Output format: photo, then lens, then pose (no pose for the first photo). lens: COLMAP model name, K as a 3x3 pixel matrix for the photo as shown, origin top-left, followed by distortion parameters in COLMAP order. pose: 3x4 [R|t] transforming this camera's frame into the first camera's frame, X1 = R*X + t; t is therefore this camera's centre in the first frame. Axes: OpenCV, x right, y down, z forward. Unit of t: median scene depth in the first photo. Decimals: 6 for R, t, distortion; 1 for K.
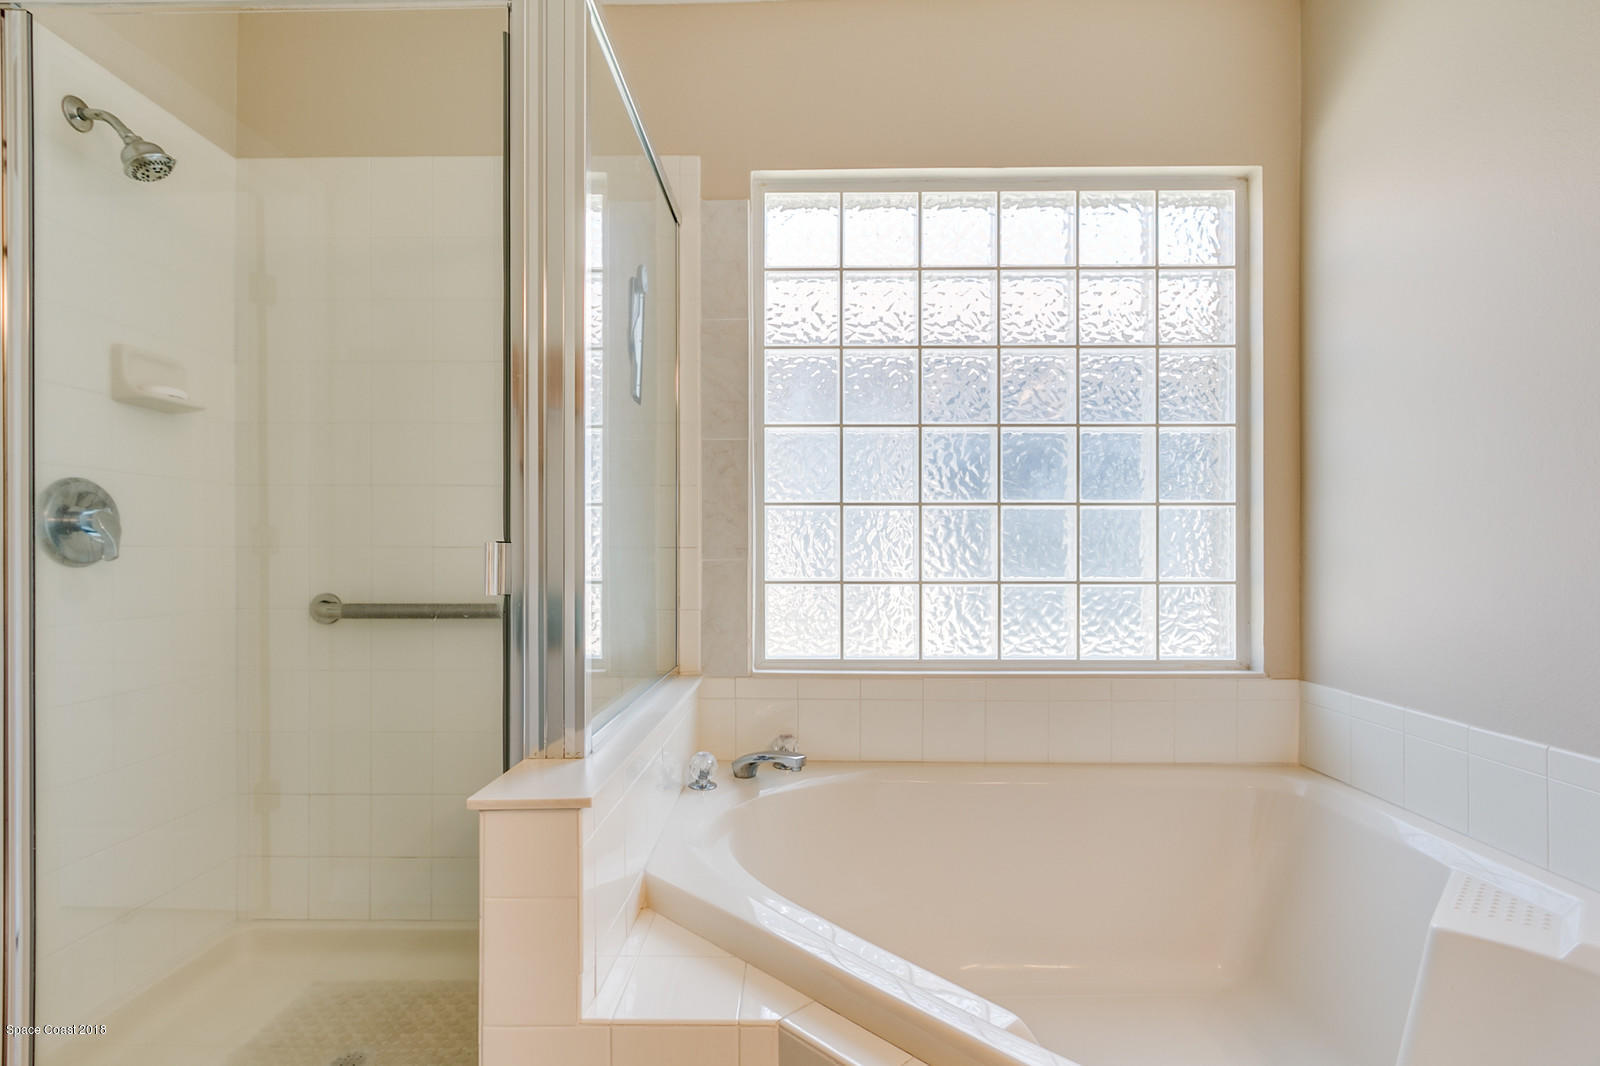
lens RADIAL K [[806.4, 0, 797.4], [0, 806.4, 556.8], [0, 0, 1]] dist [0.001918, 0.000228]
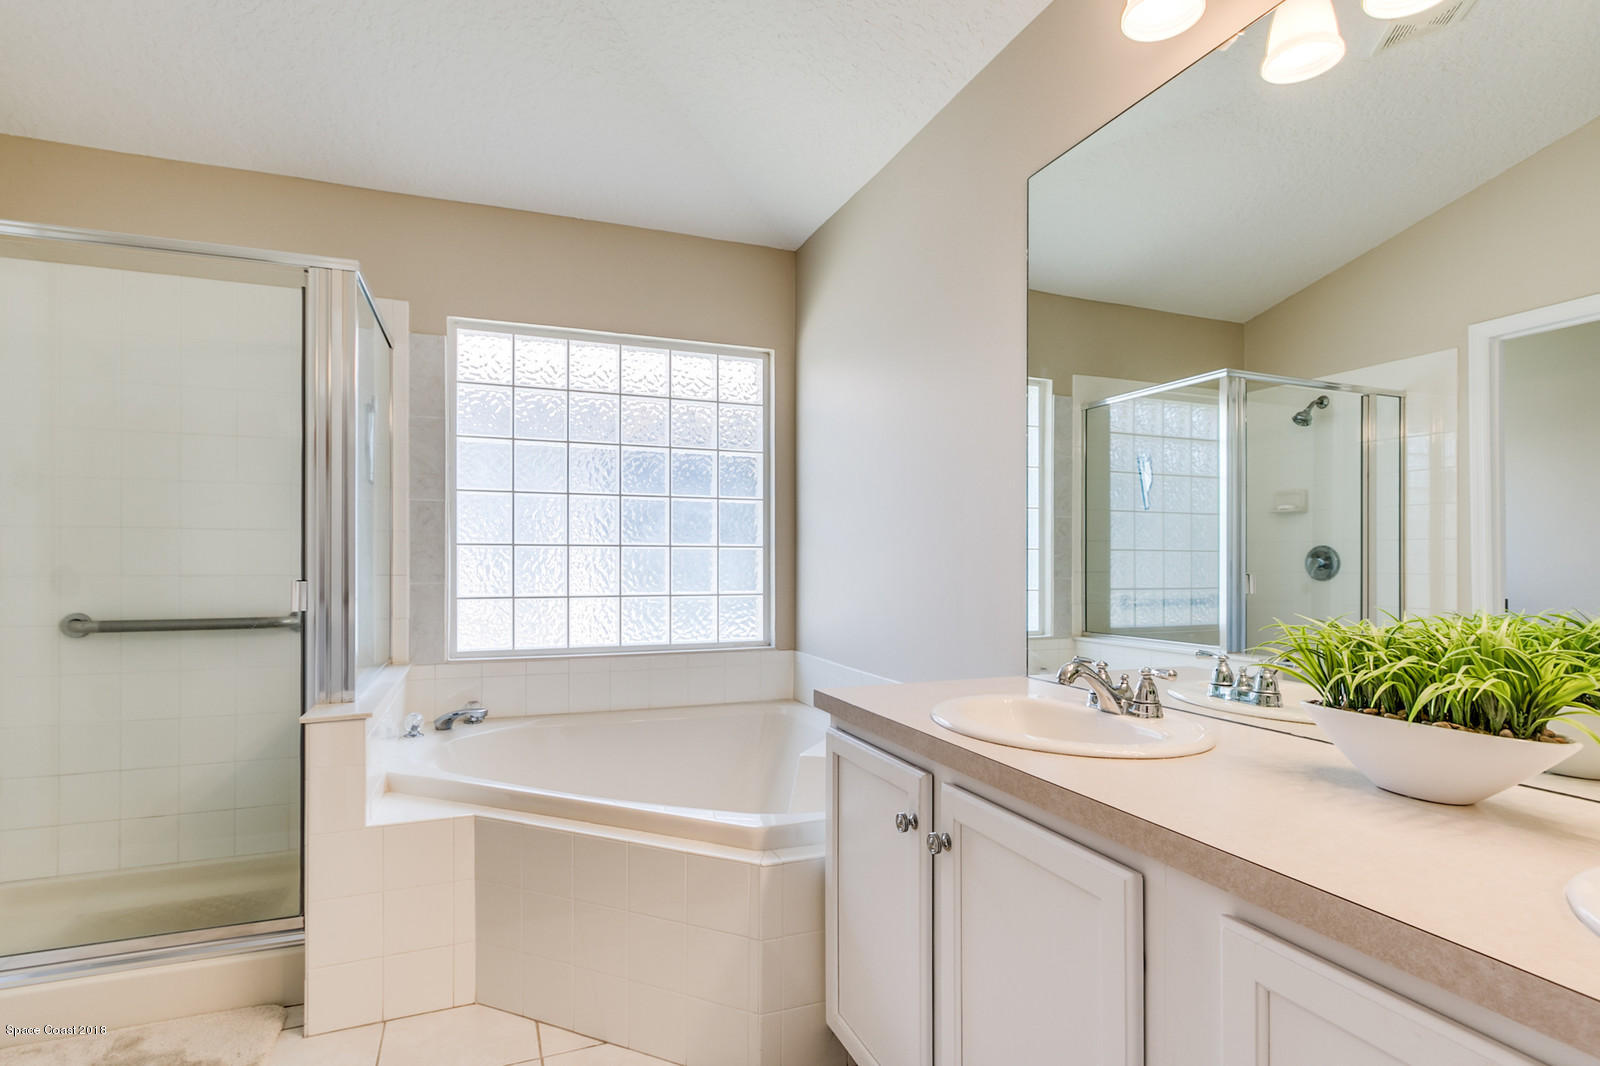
lens RADIAL K [[786.5, 0, 788.5], [0, 786.5, 555.8], [0, 0, 1]] dist [-0.001772, -0.000279]
pose [[0.935817, 0.001876, 0.352481, 0.018880], [-0.001735, 0.999998, -0.000716, -0.045415], [-0.352482, 0.000059, 0.935819, -0.533618]]
